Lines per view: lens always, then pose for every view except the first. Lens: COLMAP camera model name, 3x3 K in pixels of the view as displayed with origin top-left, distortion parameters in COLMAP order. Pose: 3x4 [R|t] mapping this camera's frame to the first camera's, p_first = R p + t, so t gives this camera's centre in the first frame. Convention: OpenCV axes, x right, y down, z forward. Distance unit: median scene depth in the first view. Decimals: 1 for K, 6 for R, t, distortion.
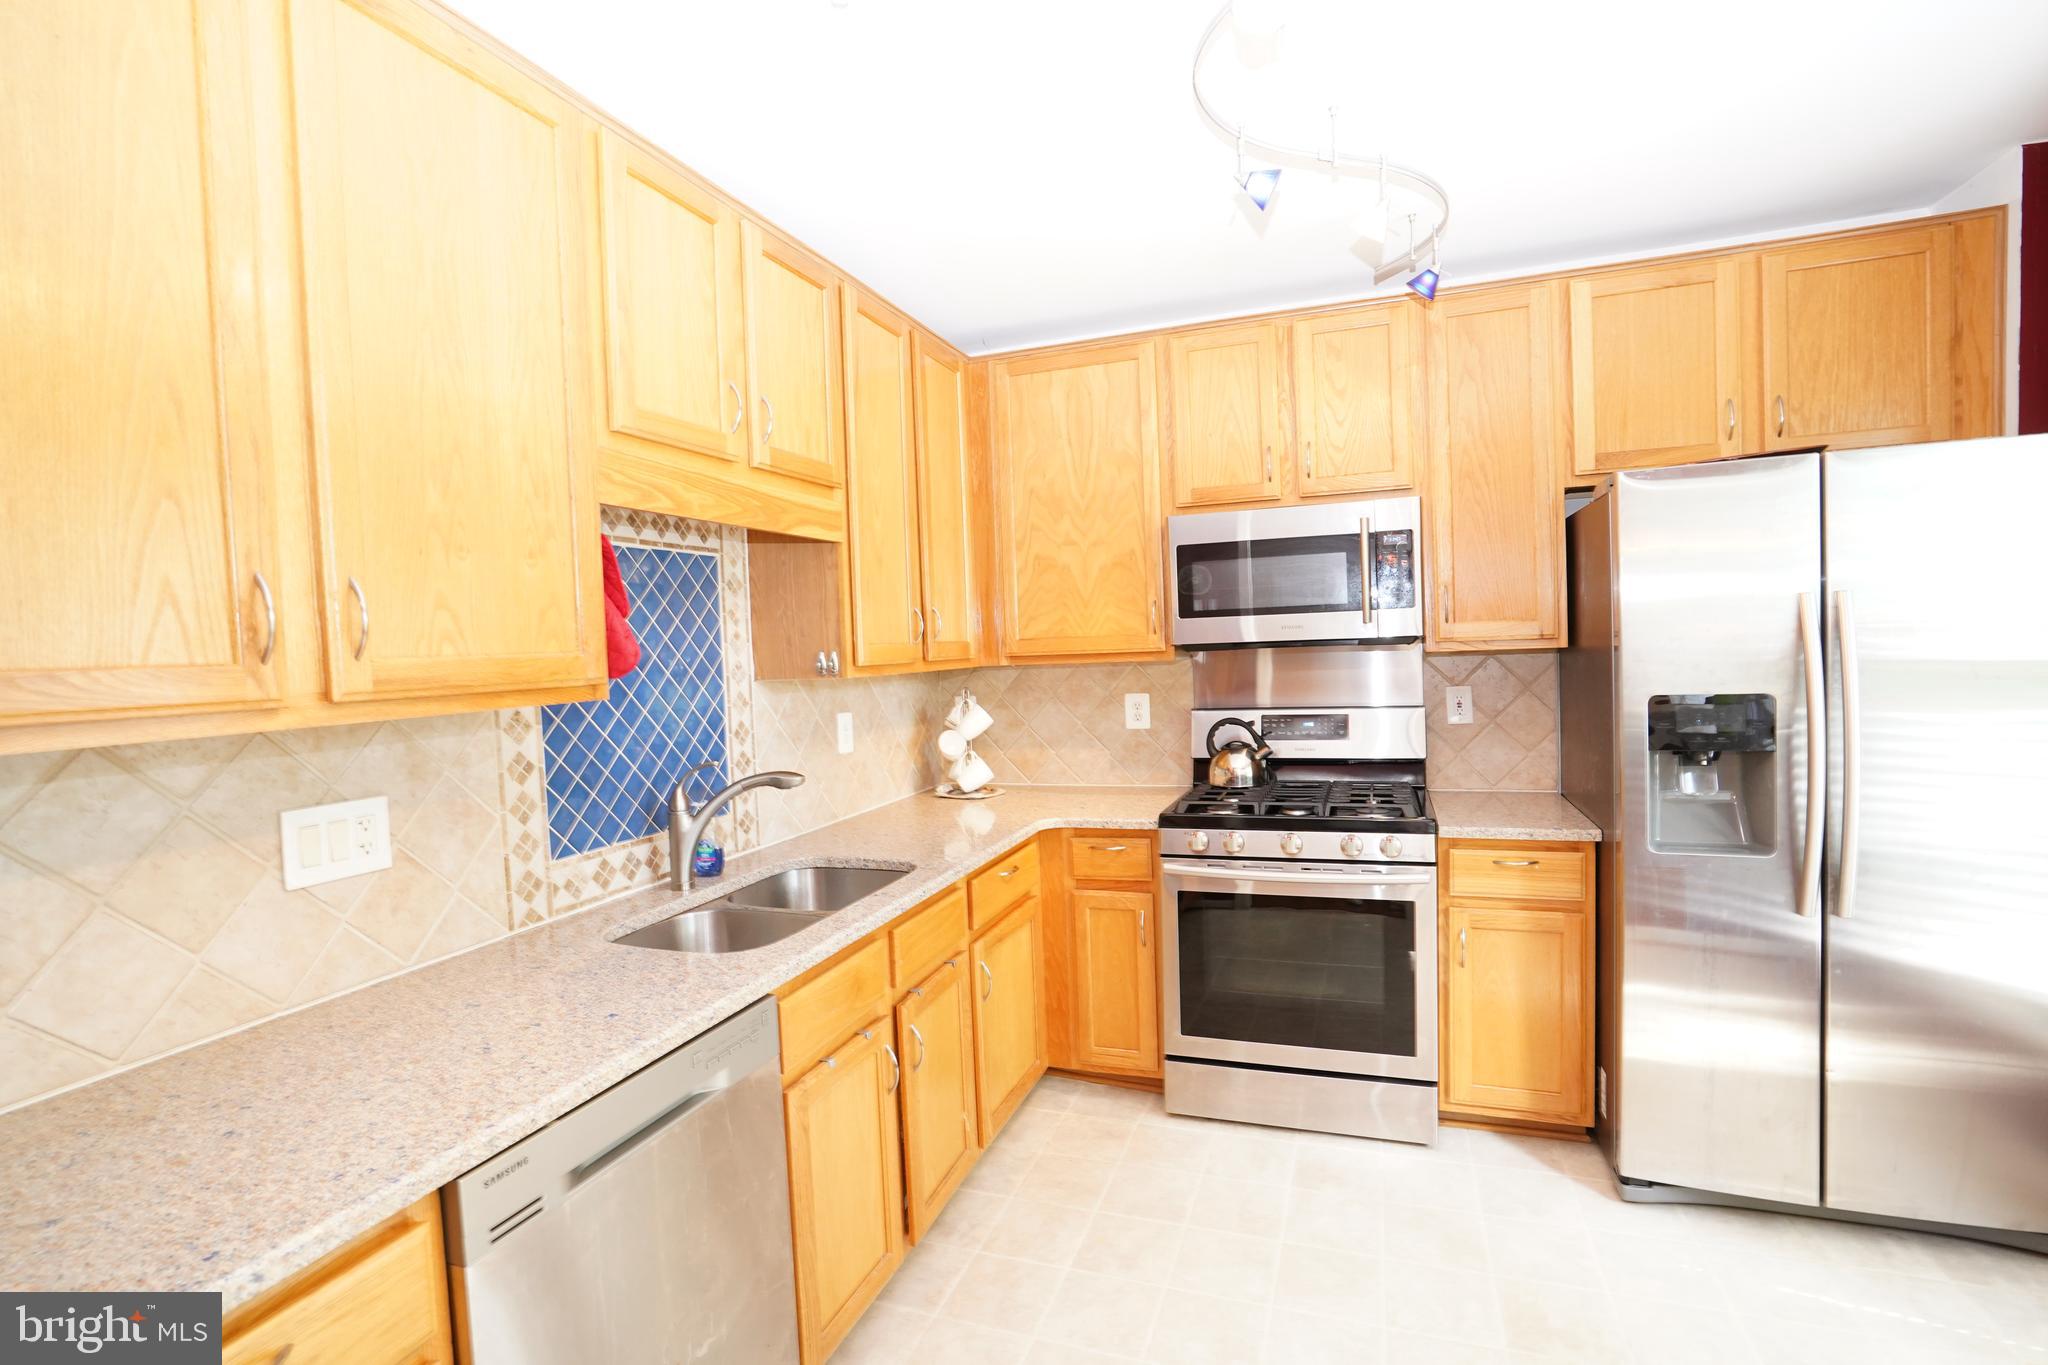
lens RADIAL K [[955.3, 0, 1021.9], [0, 955.3, 690.7], [0, 0, 1]] dist [-0.064821, 0.028515]
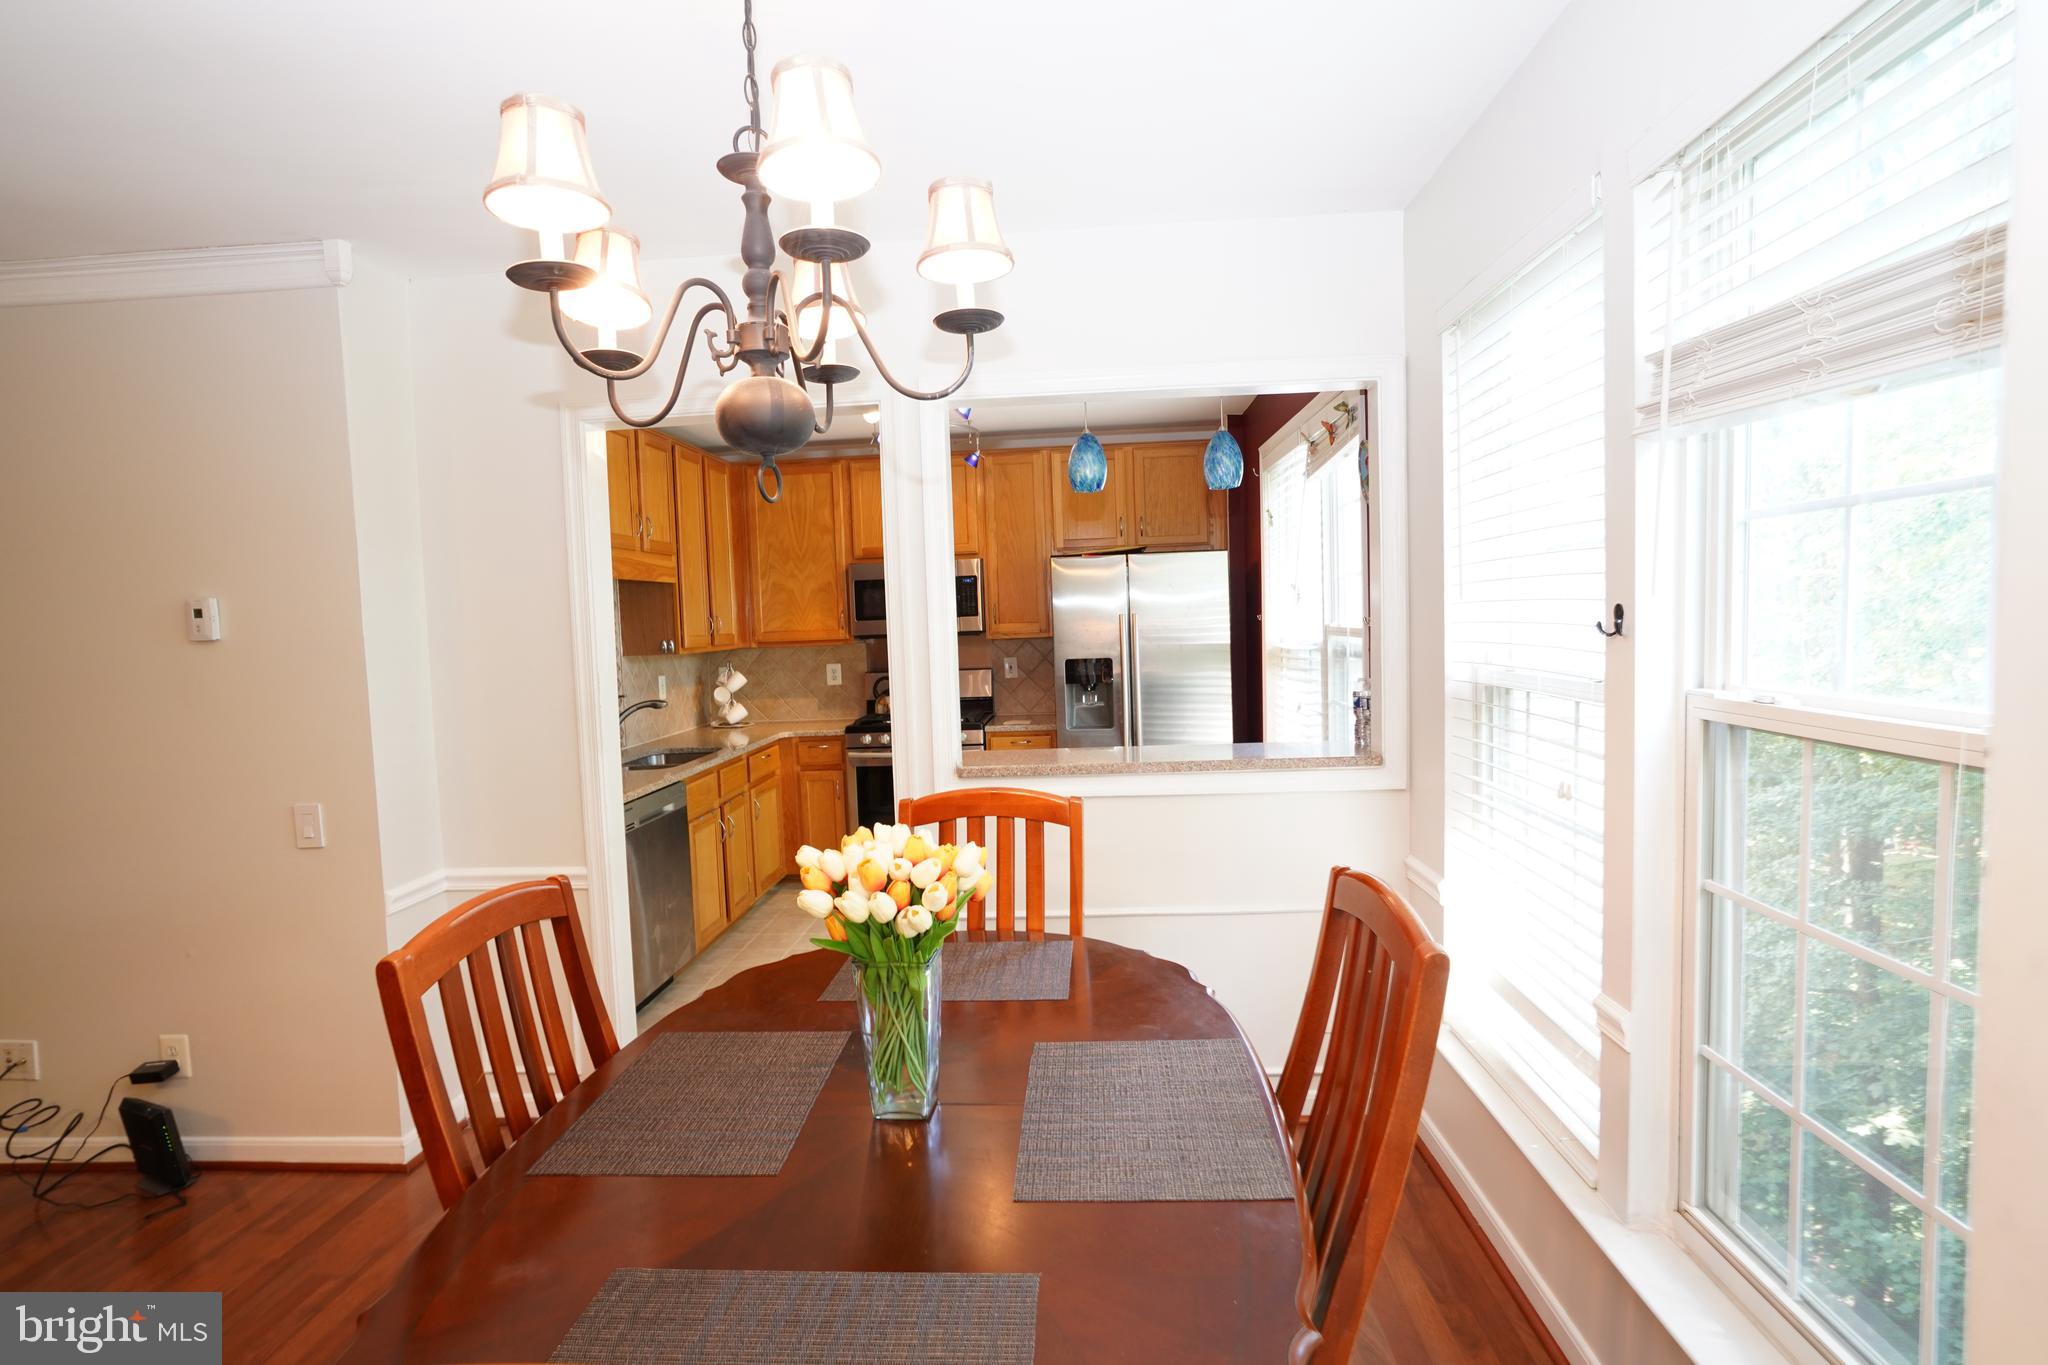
lens RADIAL K [[1044.9, 0, 1019.6], [0, 1044.9, 693.8], [0, 0, 1]] dist [-0.055648, 0.030925]
pose [[0.958394, -0.015826, 0.285009, -0.117062], [0.011442, 0.999789, 0.017040, 0.036176], [-0.285219, -0.013070, 0.958373, -1.108022]]
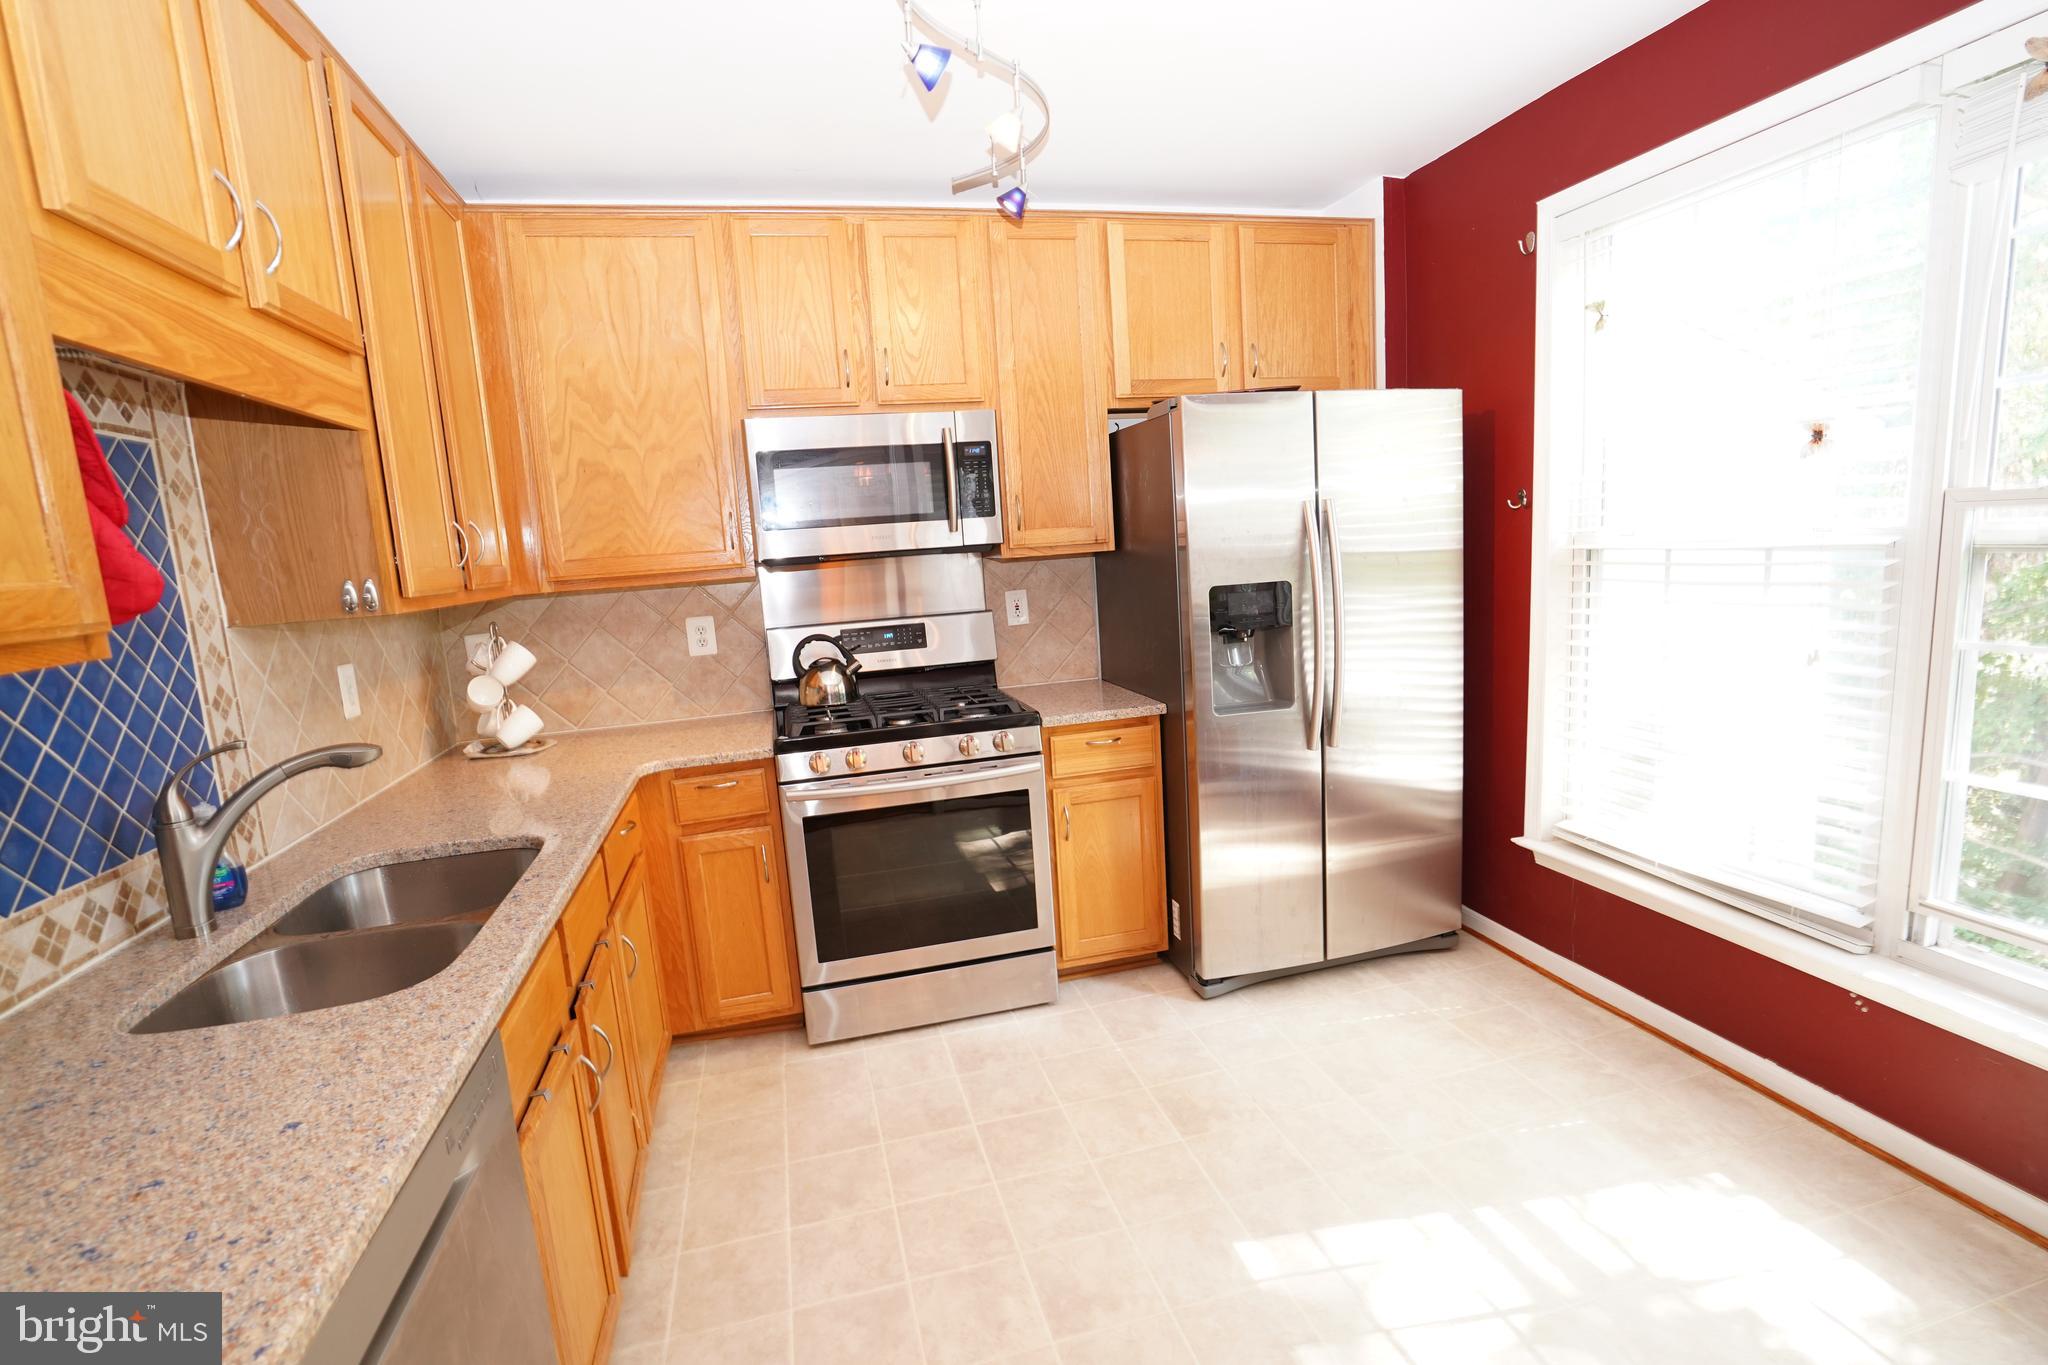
lens RADIAL K [[955.3, 0, 1021.9], [0, 955.3, 690.7], [0, 0, 1]] dist [-0.064821, 0.028515]
pose [[0.821408, -0.103178, 0.560931, -0.184096], [0.058614, 0.993564, 0.096924, 0.004186], [-0.567321, -0.046735, 0.822169, 0.100124]]
